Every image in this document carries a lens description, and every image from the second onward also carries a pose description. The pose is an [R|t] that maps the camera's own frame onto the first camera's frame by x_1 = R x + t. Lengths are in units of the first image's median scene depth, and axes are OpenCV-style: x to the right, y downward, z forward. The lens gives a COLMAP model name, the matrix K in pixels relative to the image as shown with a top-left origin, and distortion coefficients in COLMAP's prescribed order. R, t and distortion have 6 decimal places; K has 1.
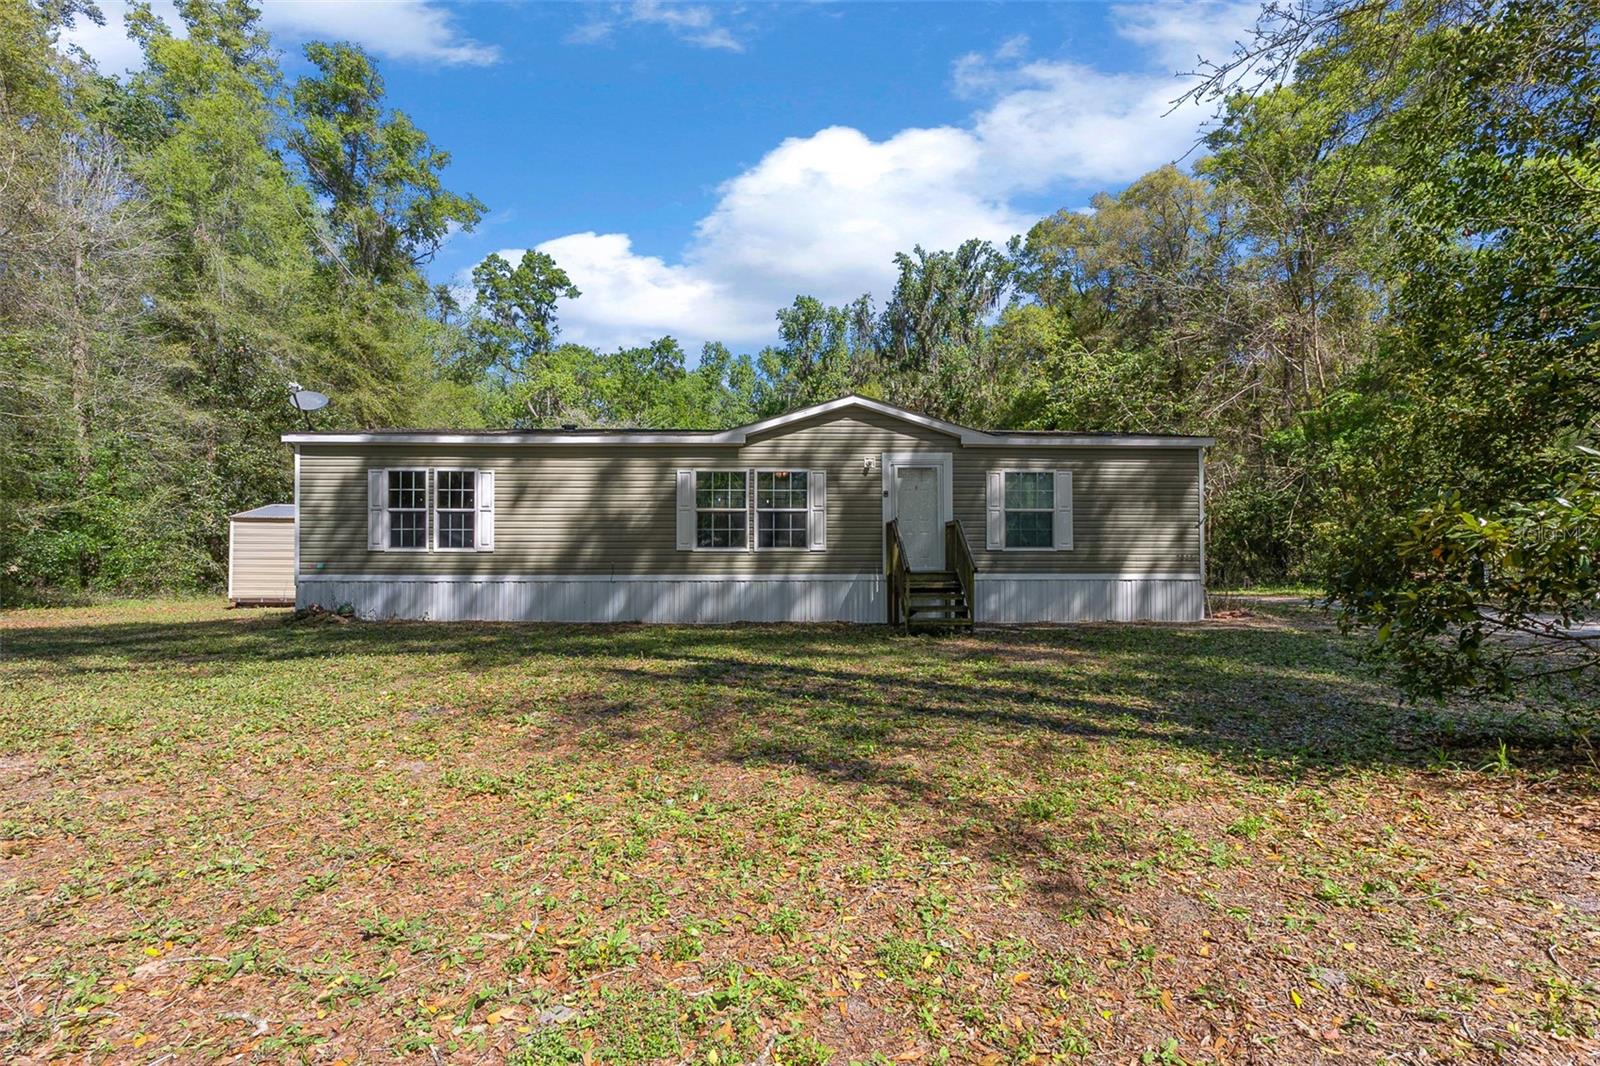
lens RADIAL K [[715.3, 0, 798.9], [0, 715.3, 544.0], [0, 0, 1]] dist [-0.004057, -0.000280]
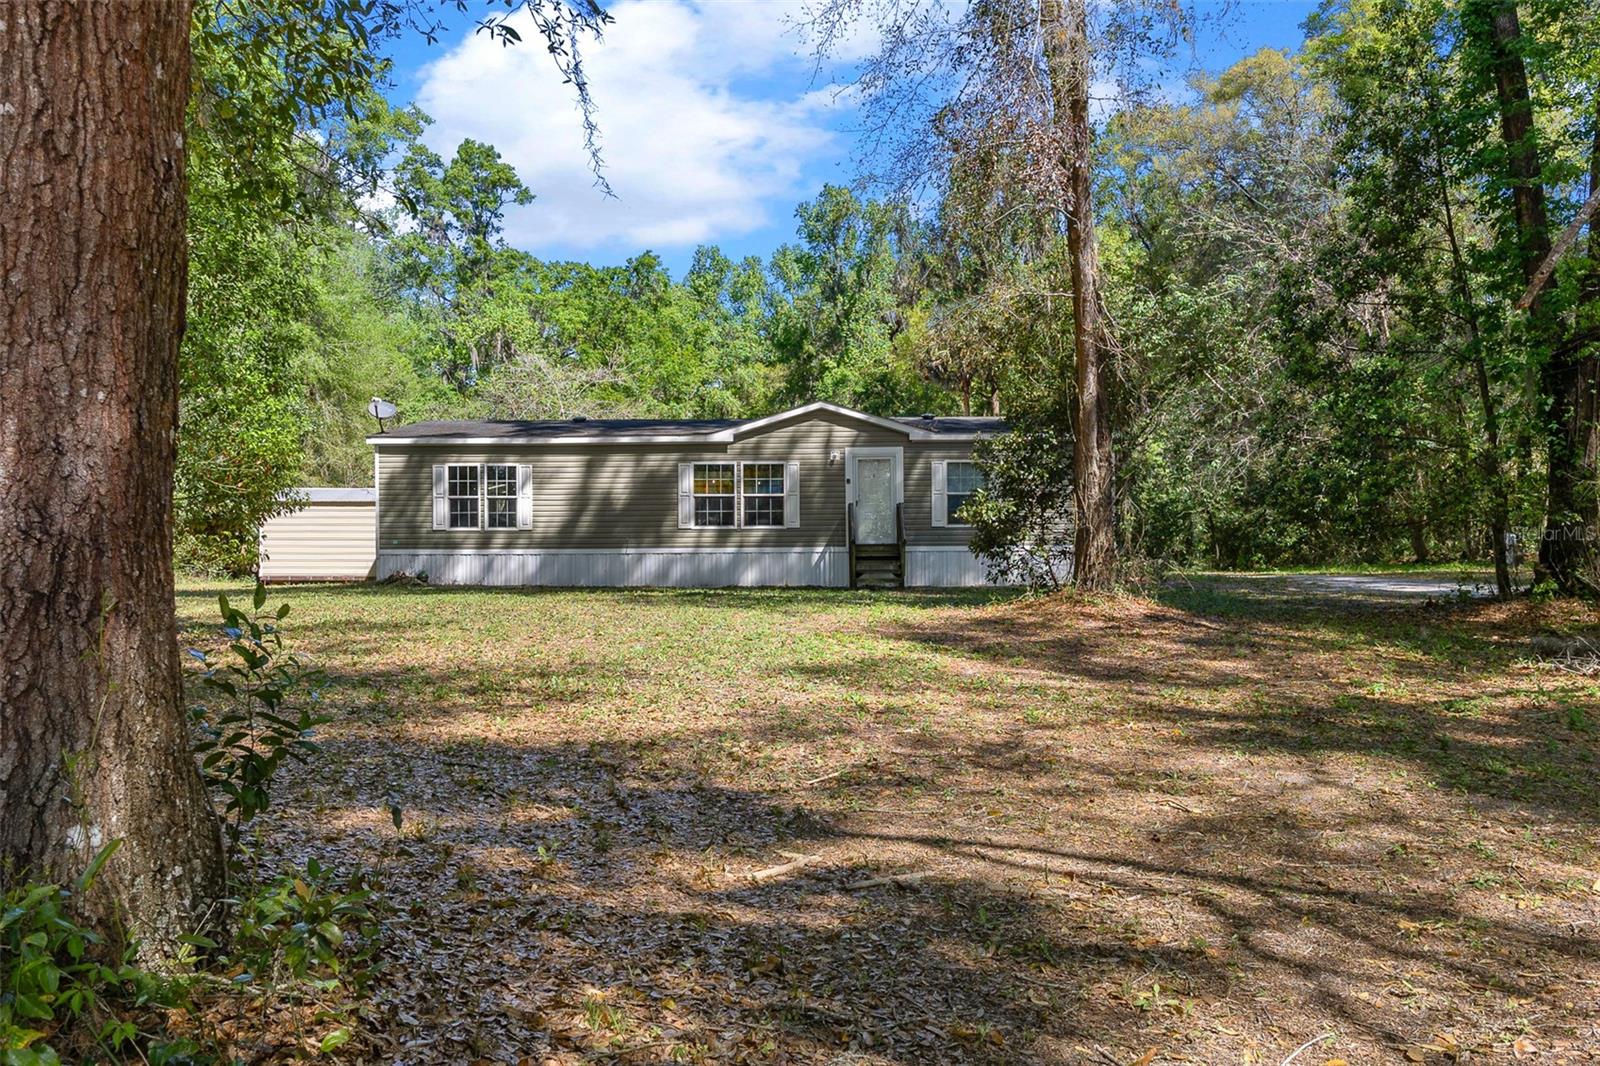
lens RADIAL K [[1140.2, 0, 800.0], [0, 1140.2, 533.0], [0, 0, 1]] dist [0.002975, 0.000144]
pose [[0.999161, -0.005529, -0.040572, 0.117180], [0.005813, 0.999959, 0.006904, 0.004565], [0.040532, -0.007134, 0.999153, -0.945075]]
